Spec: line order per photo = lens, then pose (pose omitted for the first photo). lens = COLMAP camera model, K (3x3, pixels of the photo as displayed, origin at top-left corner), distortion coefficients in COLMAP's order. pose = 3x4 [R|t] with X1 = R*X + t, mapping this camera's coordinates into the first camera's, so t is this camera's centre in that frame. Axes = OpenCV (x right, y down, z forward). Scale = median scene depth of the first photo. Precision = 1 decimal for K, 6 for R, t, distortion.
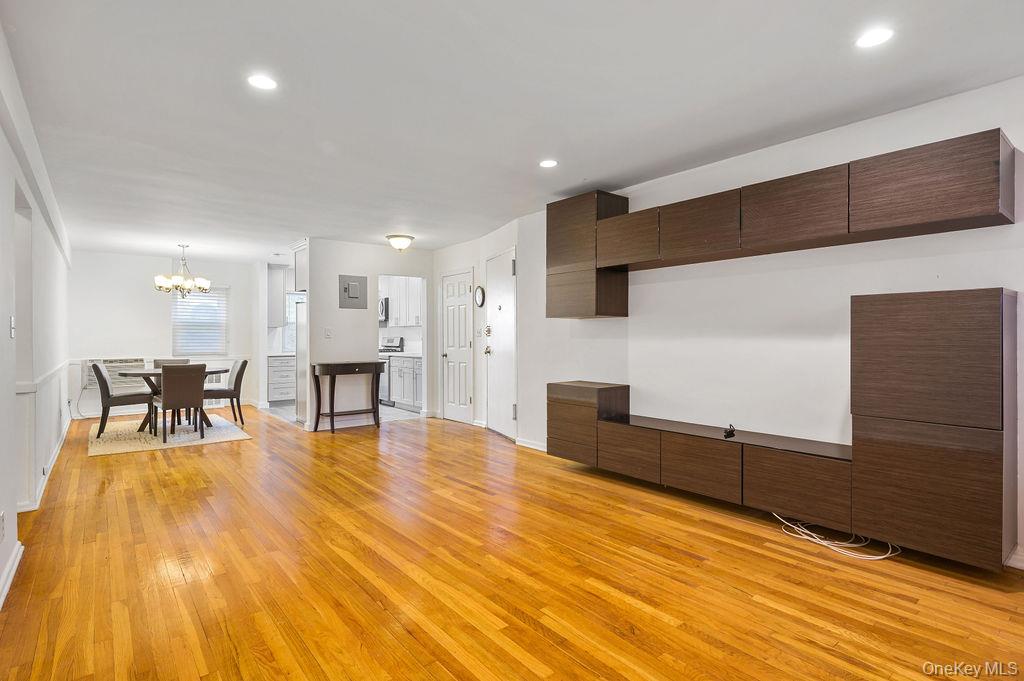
lens RADIAL K [[514.9, 0, 510.8], [0, 514.9, 331.5], [0, 0, 1]] dist [-0.000310, -0.000303]
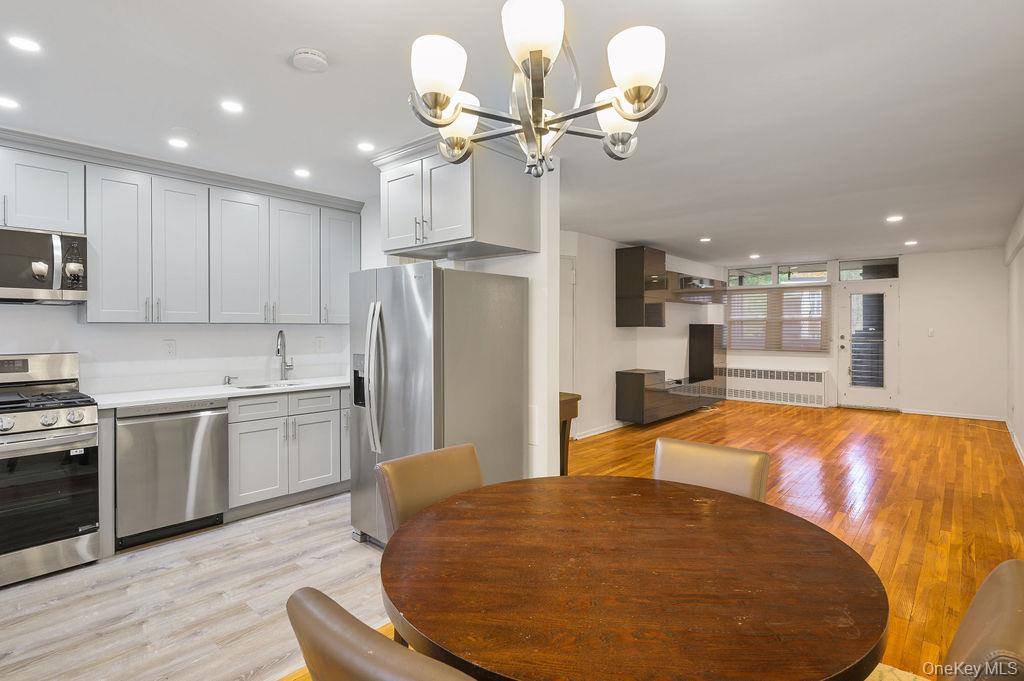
lens RADIAL K [[514.9, 0, 510.8], [0, 514.9, 331.5], [0, 0, 1]] dist [-0.000310, -0.000303]
pose [[-0.166427, -0.009153, 0.986011, -0.912637], [-0.012766, 0.999893, 0.007127, -0.015351], [-0.985971, -0.011401, -0.166526, 1.159503]]
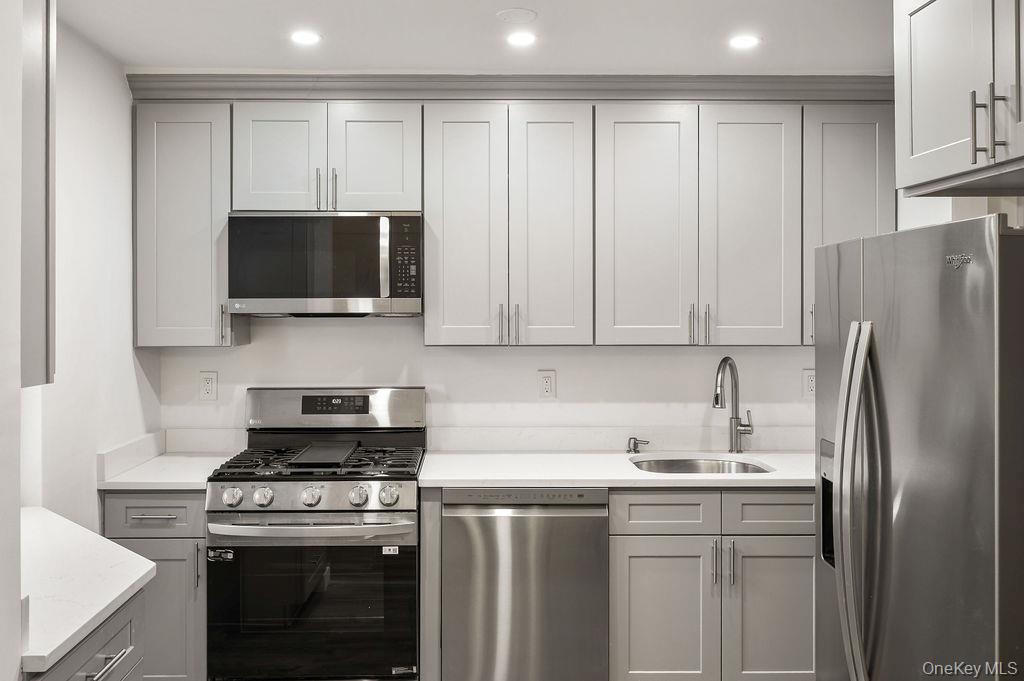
lens RADIAL K [[867.8, 0, 484.2], [0, 867.8, 305.4], [0, 0, 1]] dist [-0.003728, -0.001957]
pose [[0.615938, -0.000649, 0.787795, -0.752215], [-0.008541, 0.999935, 0.007502, -0.046594], [-0.787749, -0.011349, 0.615892, 1.112167]]
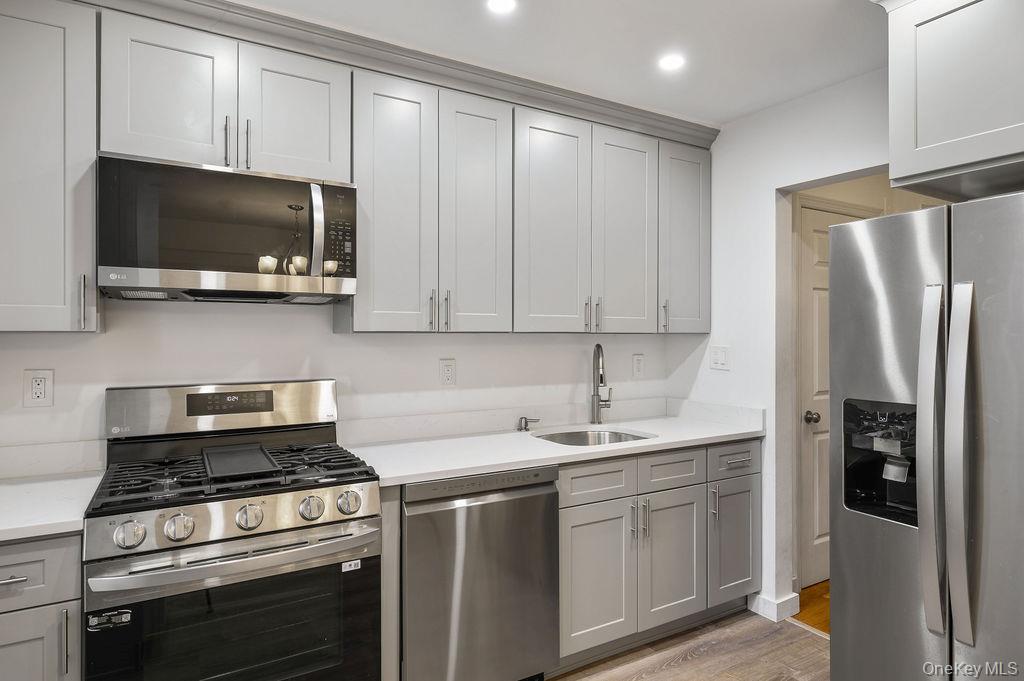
lens RADIAL K [[576.4, 0, 511.8], [0, 576.4, 335.7], [0, 0, 1]] dist [-0.001607, -0.000207]
pose [[0.142349, -0.001363, 0.989816, -0.657501], [-0.013309, 0.999906, 0.003291, -0.015256], [-0.989727, -0.013642, 0.142318, 1.352709]]
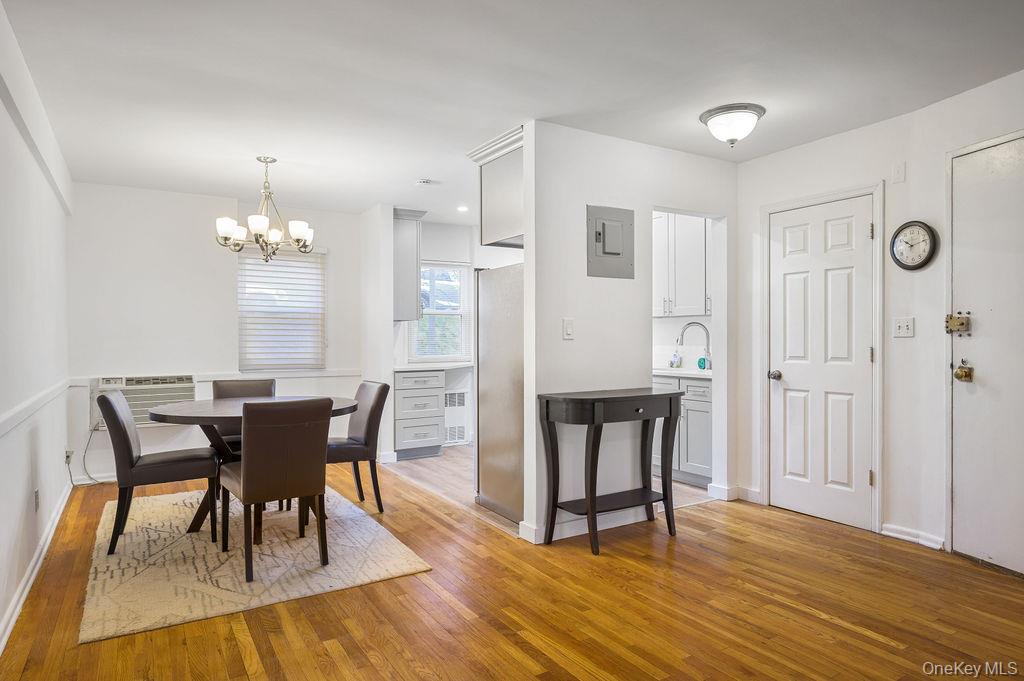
lens RADIAL K [[604.9, 0, 512.0], [0, 604.9, 340.5], [0, 0, 1]] dist [0.001564, 0.000581]
pose [[0.993182, 0.001148, -0.116570, -0.334326], [0.000652, 0.999881, 0.015407, 0.004786], [0.116574, -0.015378, 0.993063, 0.443782]]
